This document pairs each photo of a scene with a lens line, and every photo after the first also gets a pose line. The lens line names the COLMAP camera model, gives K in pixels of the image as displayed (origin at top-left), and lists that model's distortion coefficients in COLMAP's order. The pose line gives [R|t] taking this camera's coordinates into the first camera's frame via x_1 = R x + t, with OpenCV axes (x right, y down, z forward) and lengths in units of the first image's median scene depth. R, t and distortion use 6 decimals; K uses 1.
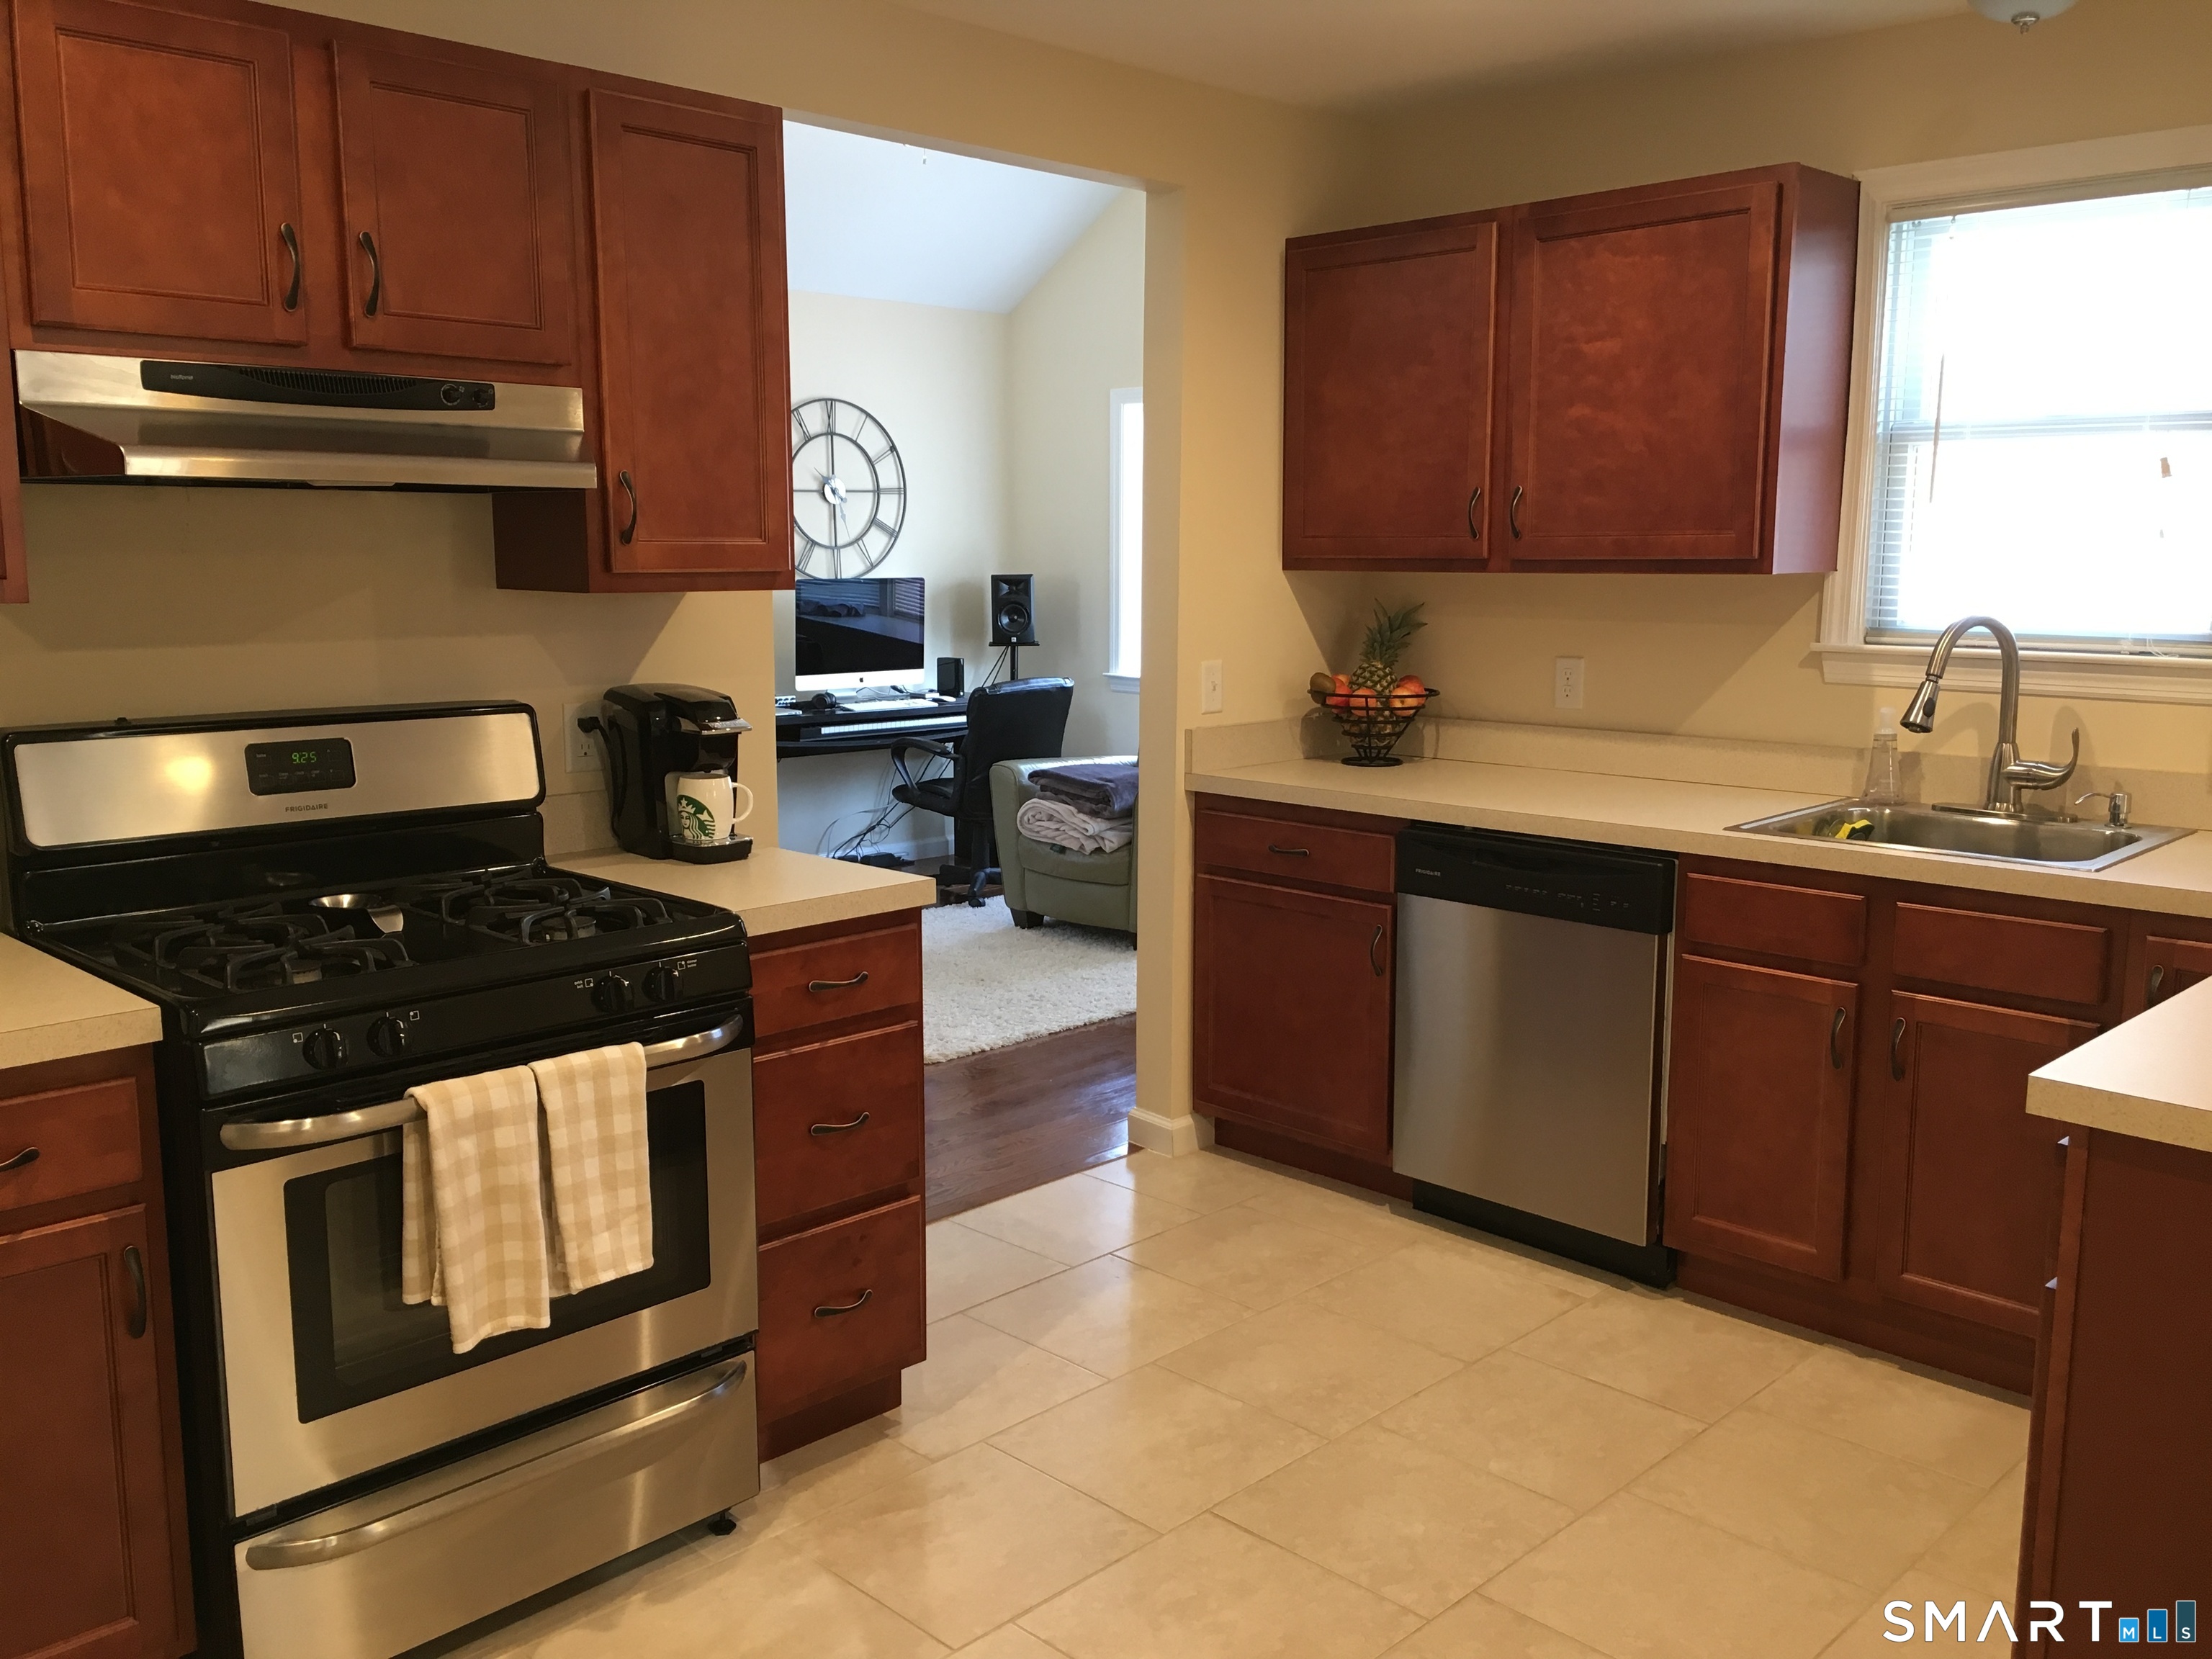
lens RADIAL K [[1884.9, 0, 1114.7], [0, 1884.9, 832.3], [0, 0, 1]] dist [0.045855, -0.030254]
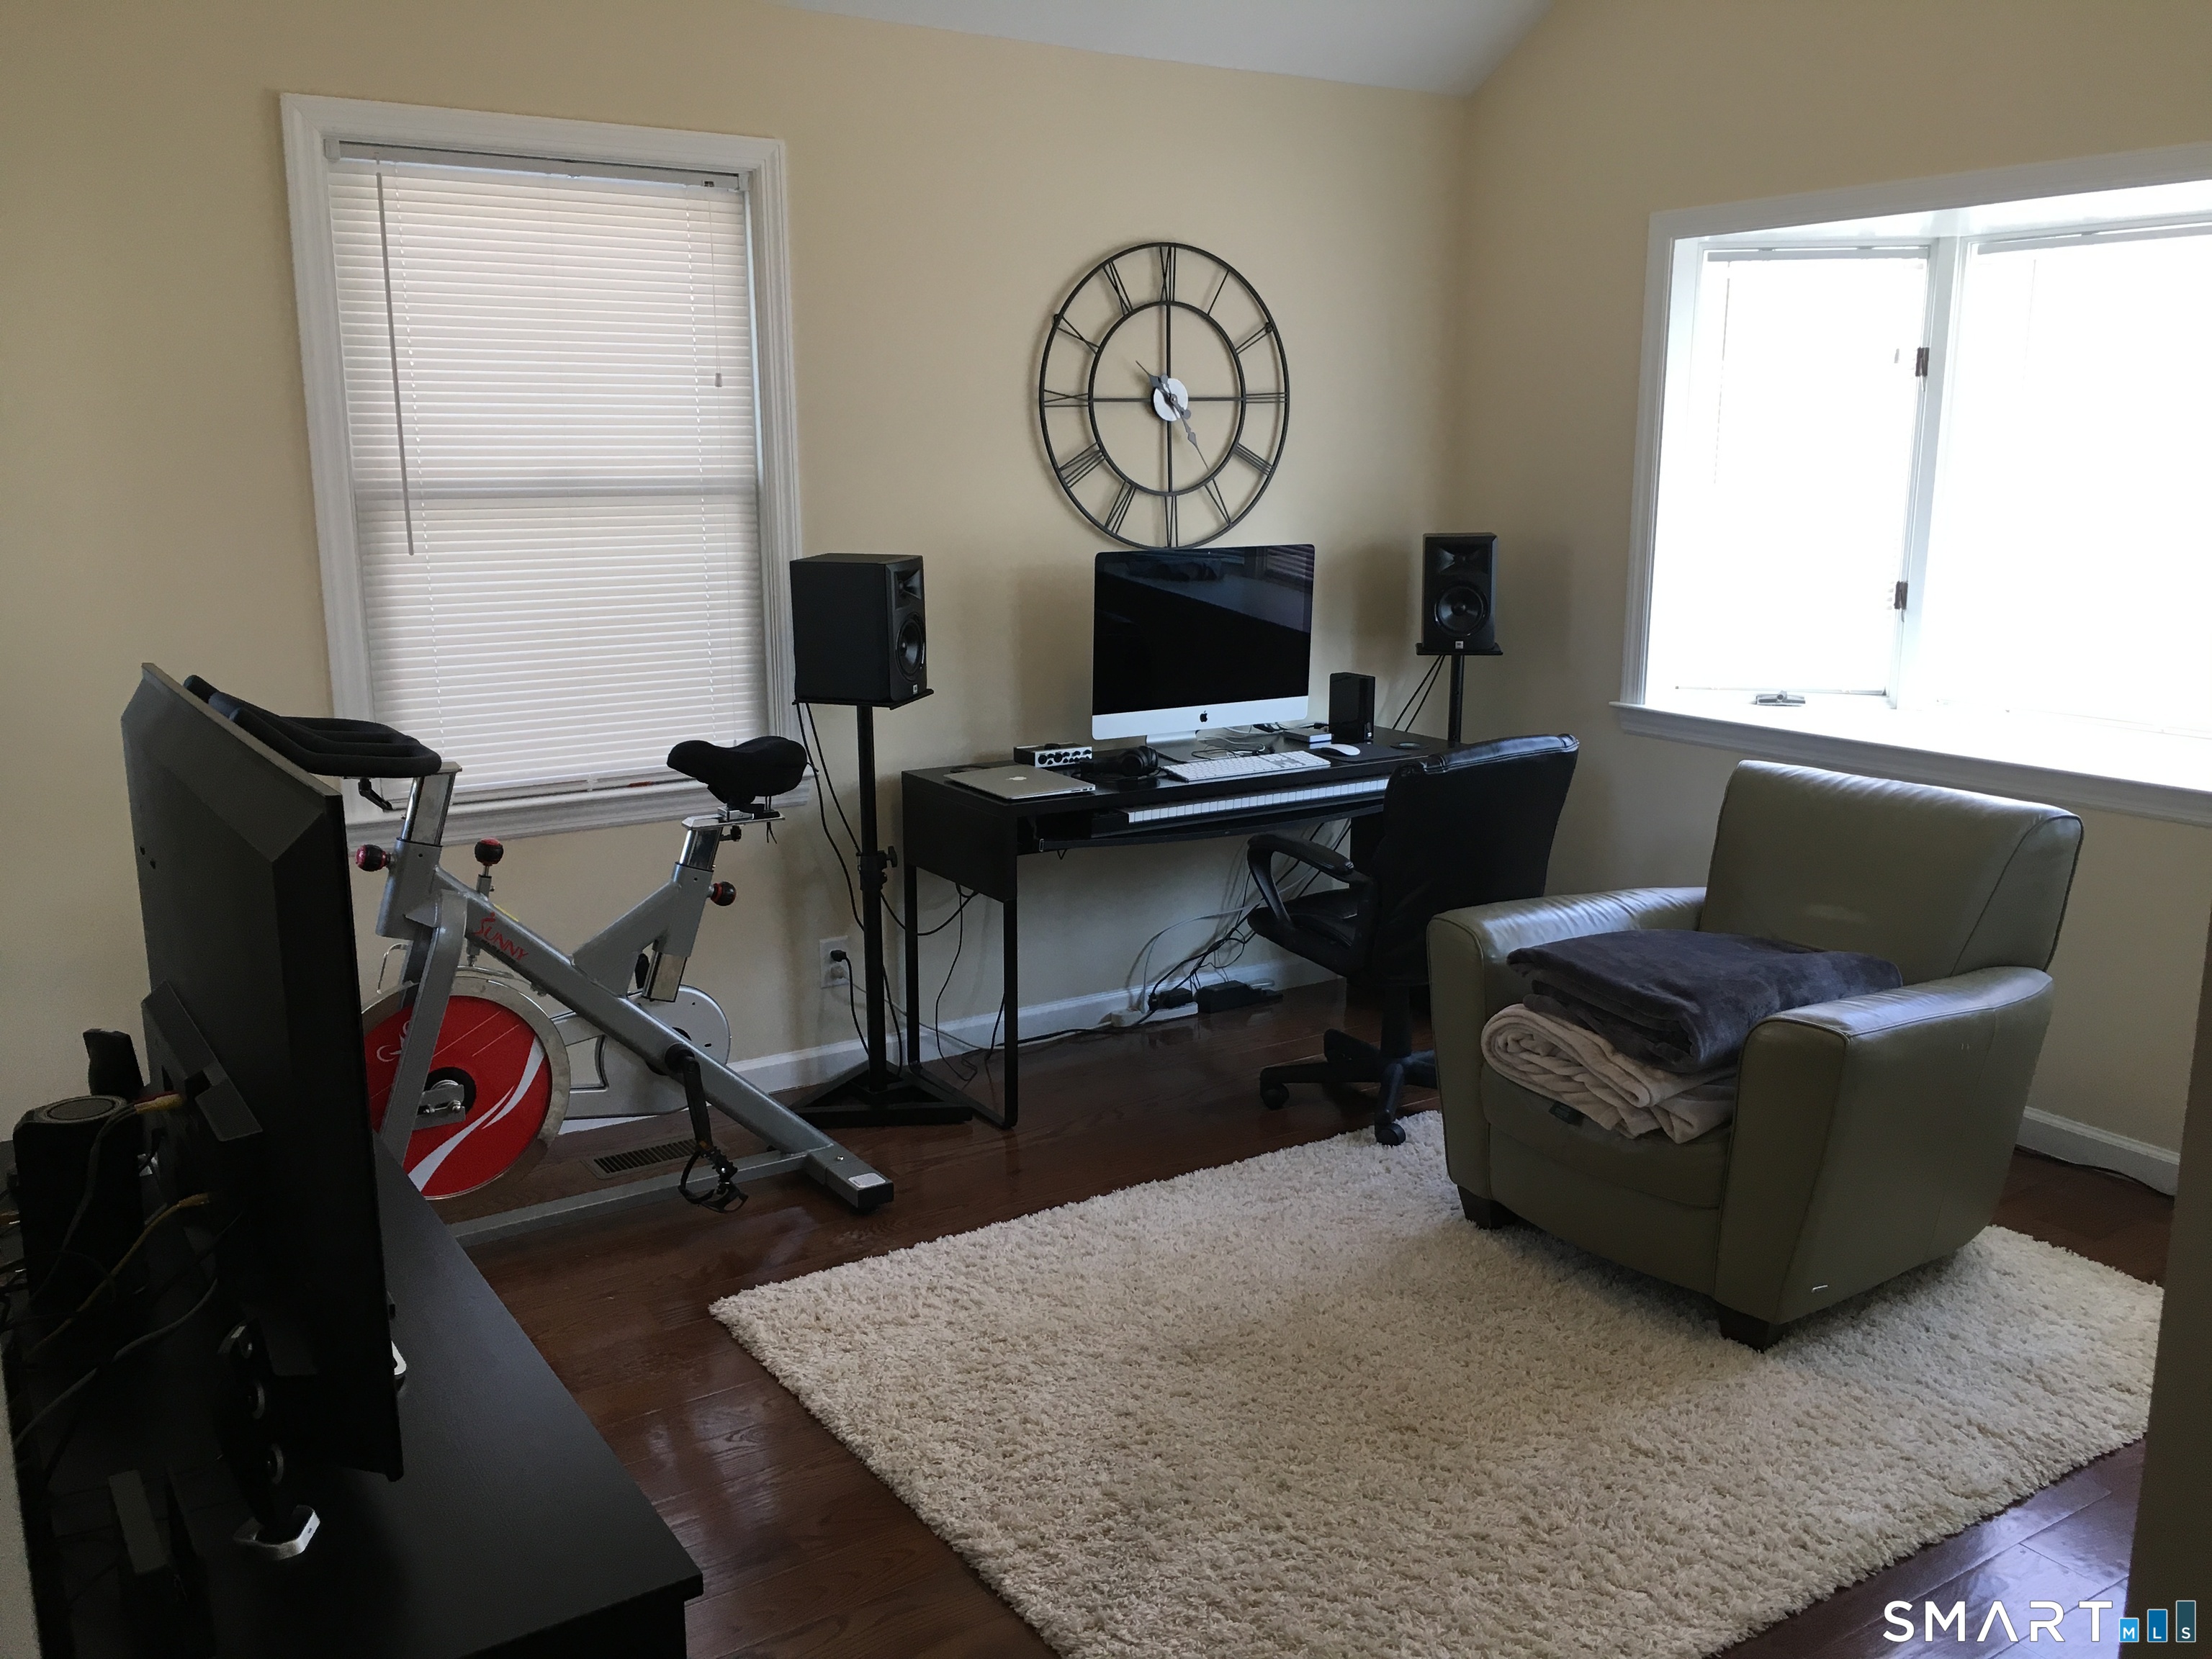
lens RADIAL K [[1884.9, 0, 1096.4], [0, 1884.9, 830.6], [0, 0, 1]] dist [0.045855, -0.030254]
pose [[0.978264, 0.036363, -0.204149, -0.043319], [-0.026359, 0.998325, 0.051510, -0.073916], [0.205680, -0.045009, 0.977584, 0.400961]]
